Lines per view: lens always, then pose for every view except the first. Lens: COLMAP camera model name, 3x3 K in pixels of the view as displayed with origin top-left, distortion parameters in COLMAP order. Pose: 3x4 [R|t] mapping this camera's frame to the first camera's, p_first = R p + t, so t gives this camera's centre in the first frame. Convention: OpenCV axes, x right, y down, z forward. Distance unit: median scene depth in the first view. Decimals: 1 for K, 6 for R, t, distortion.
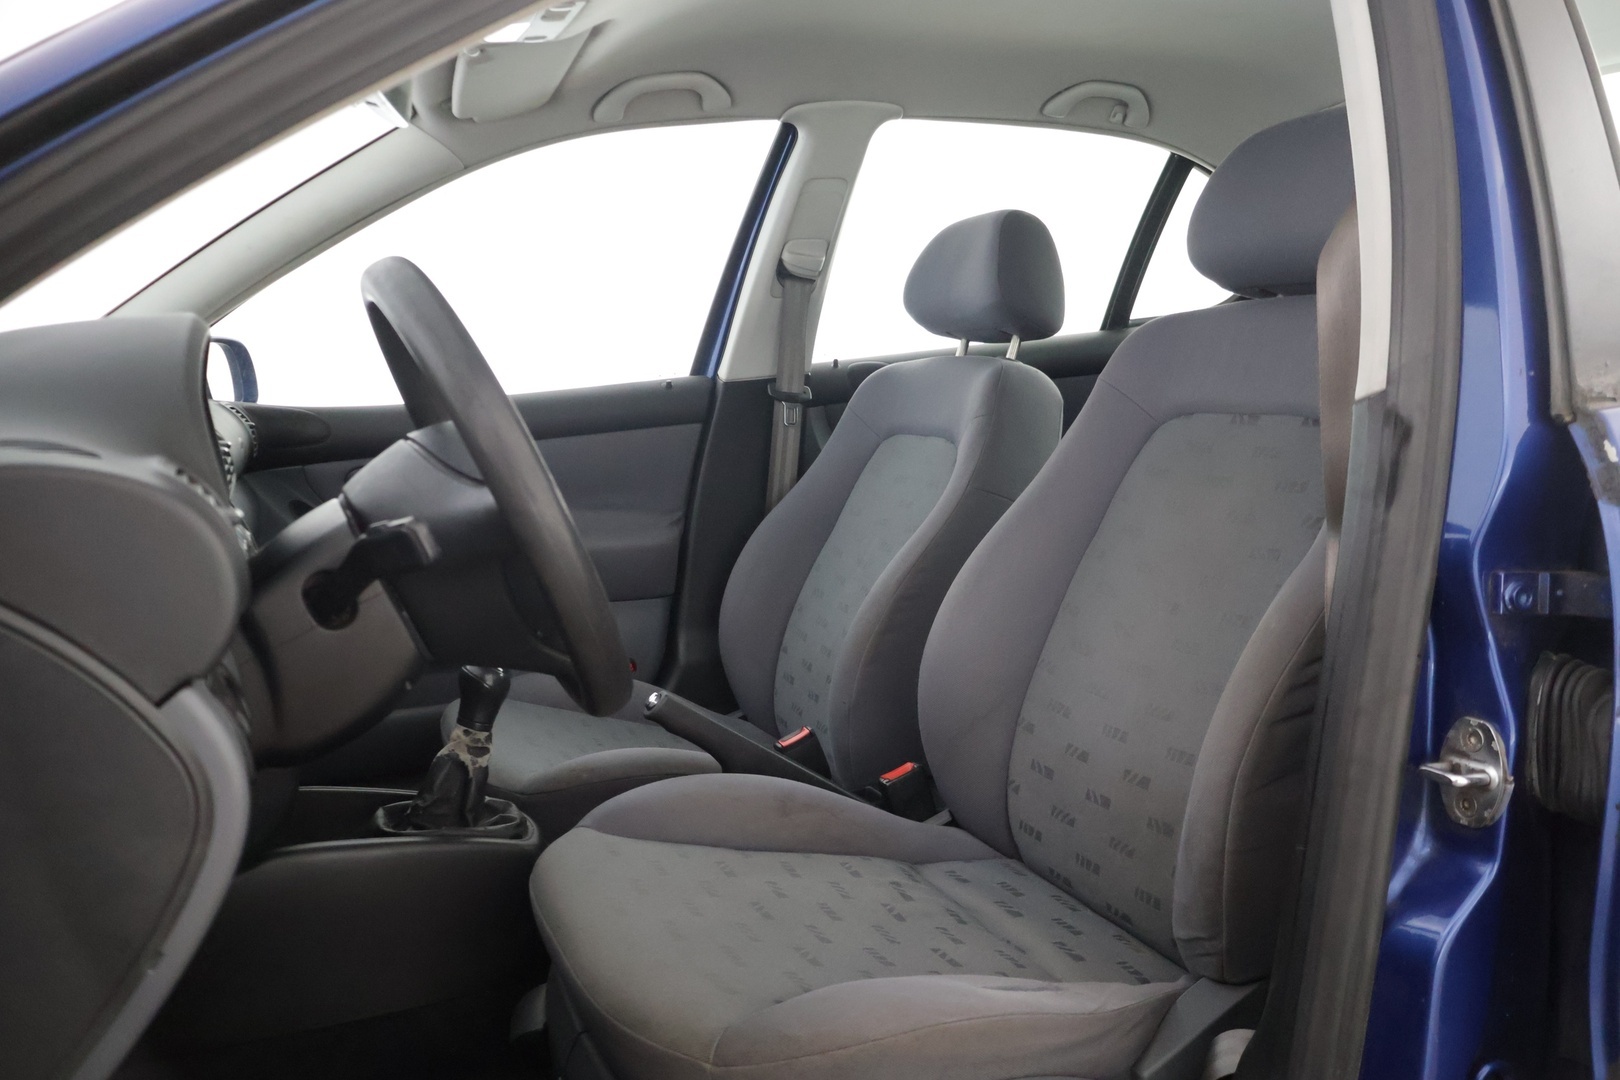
lens RADIAL K [[1347.9, 0, 796.2], [0, 1347.9, 533.9], [0, 0, 1]] dist [-0.005596, -0.002746]
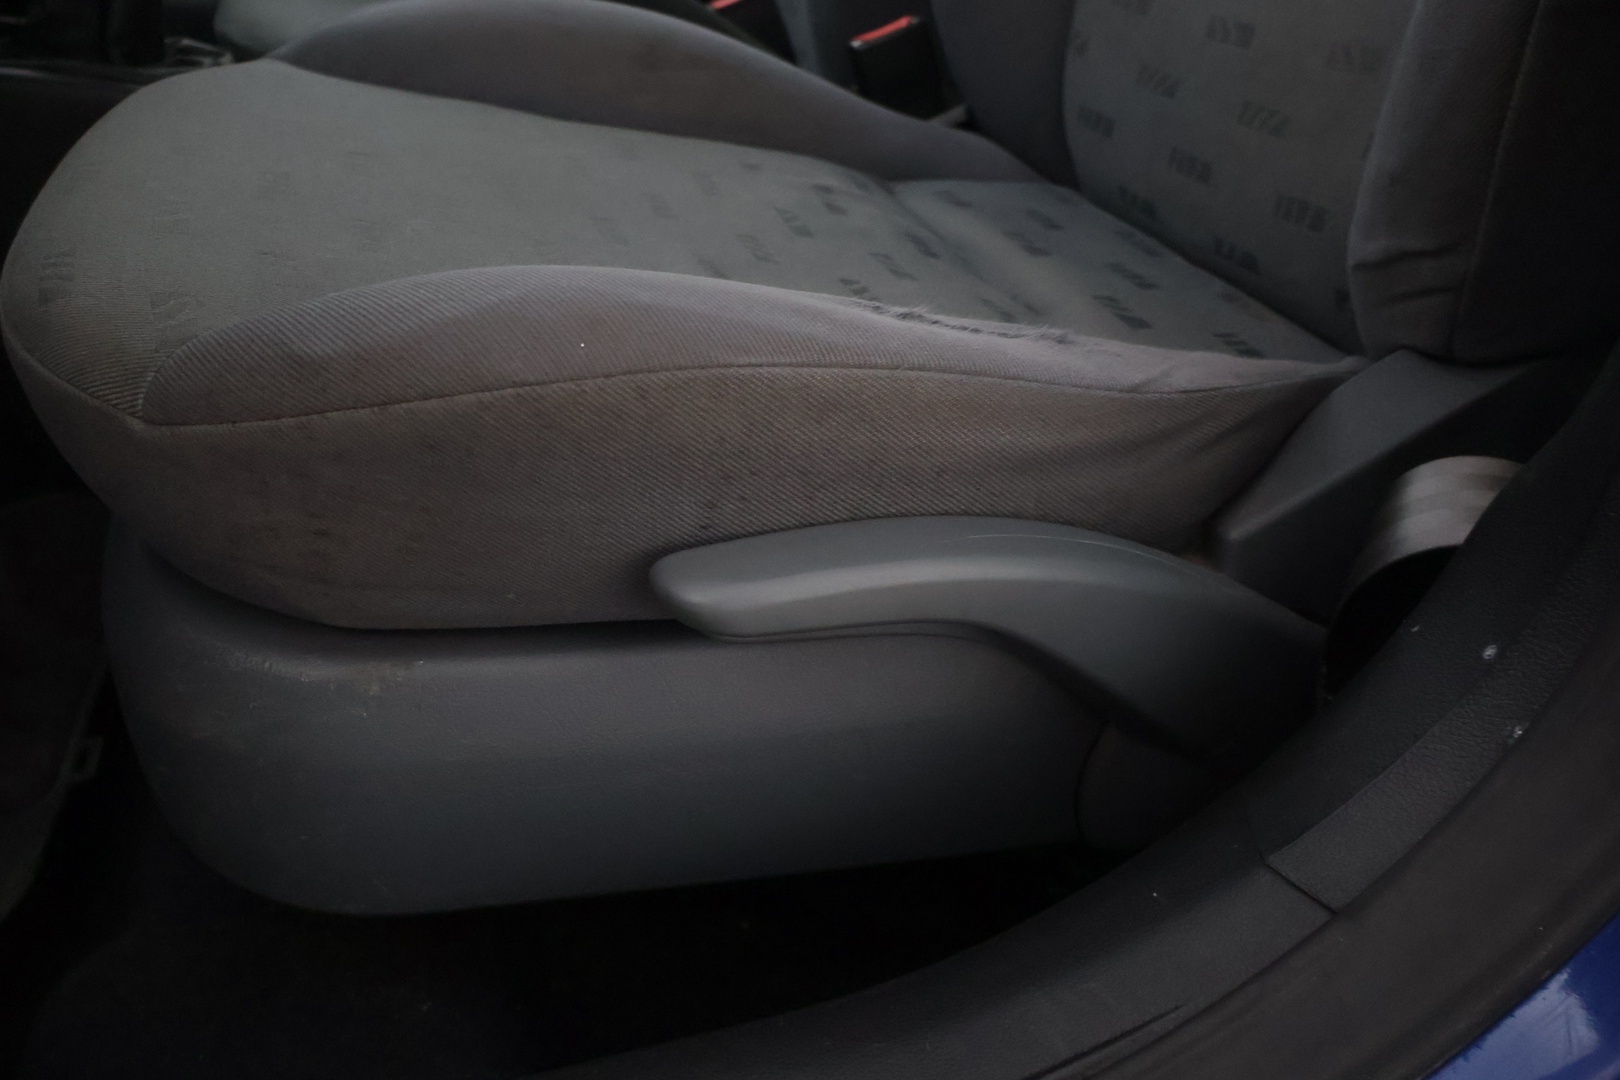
lens RADIAL K [[1347.9, 0, 809.3], [0, 1347.9, 552.1], [0, 0, 1]] dist [-0.005596, -0.002746]
pose [[0.993853, 0.076569, -0.079957, 0.124982], [-0.040866, 0.924974, 0.377827, 0.194831], [0.102888, -0.372237, 0.922417, 0.457281]]
